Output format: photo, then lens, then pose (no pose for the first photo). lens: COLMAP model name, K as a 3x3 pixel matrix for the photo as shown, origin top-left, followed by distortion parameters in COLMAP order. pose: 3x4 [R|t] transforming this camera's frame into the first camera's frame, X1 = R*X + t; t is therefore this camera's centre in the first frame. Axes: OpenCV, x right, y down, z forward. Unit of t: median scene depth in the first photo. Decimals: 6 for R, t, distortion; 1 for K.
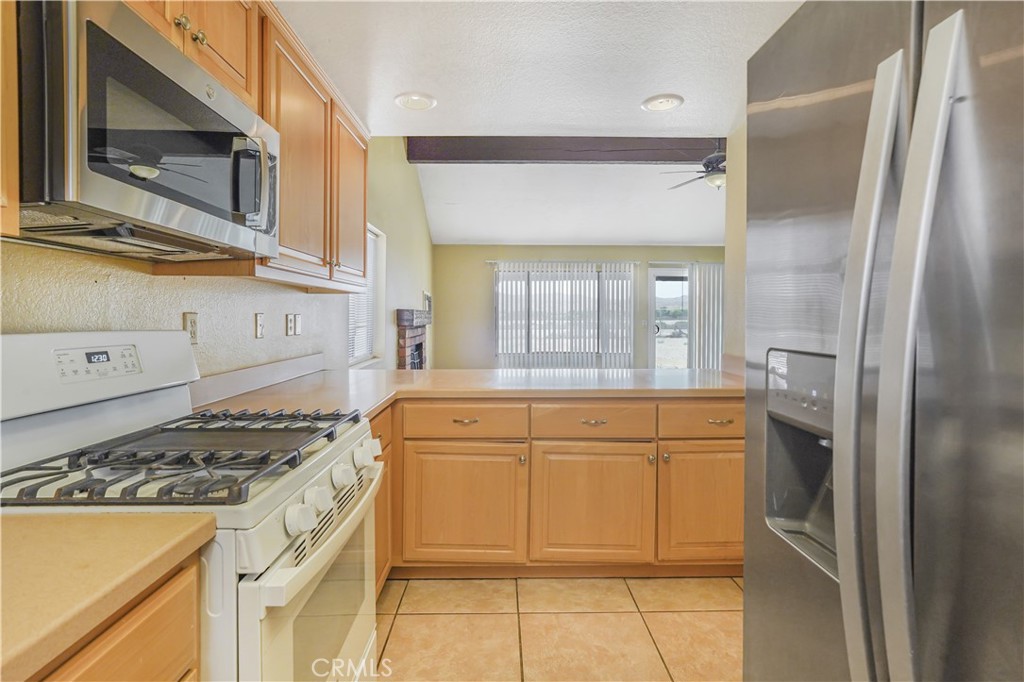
lens RADIAL K [[482.8, 0, 513.5], [0, 482.8, 323.7], [0, 0, 1]] dist [-0.001159, 0.000150]
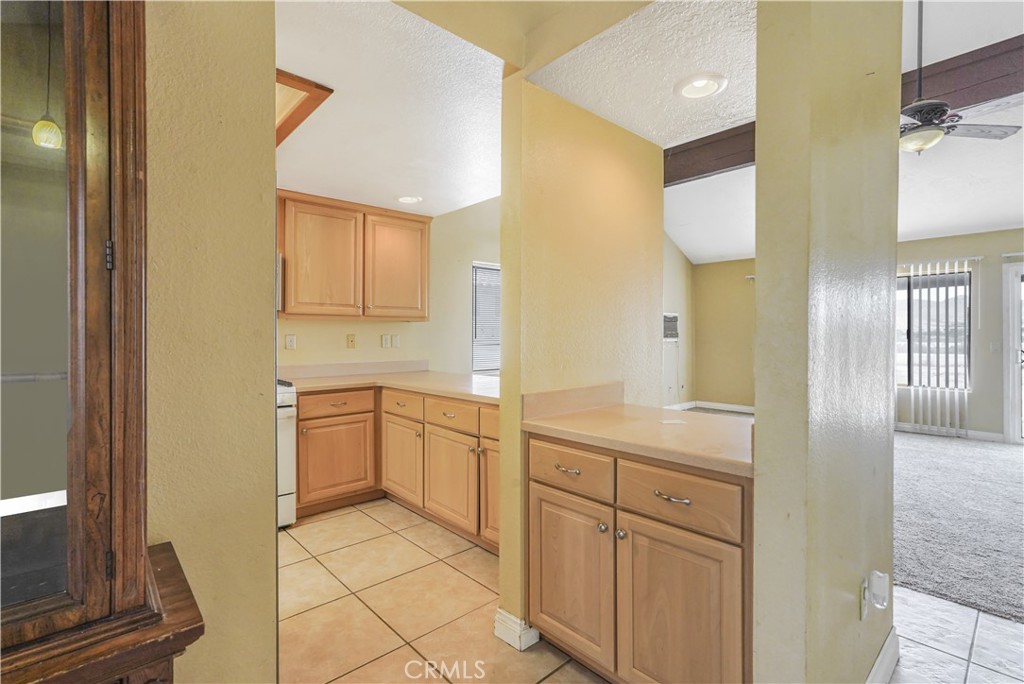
lens RADIAL K [[482.8, 0, 520.4], [0, 482.8, 338.7], [0, 0, 1]] dist [-0.001159, 0.000150]
pose [[0.667162, 0.004564, -0.744899, 1.287846], [-0.012496, 0.999909, -0.005065, -0.003571], [0.744808, 0.012688, 0.667158, 0.253518]]
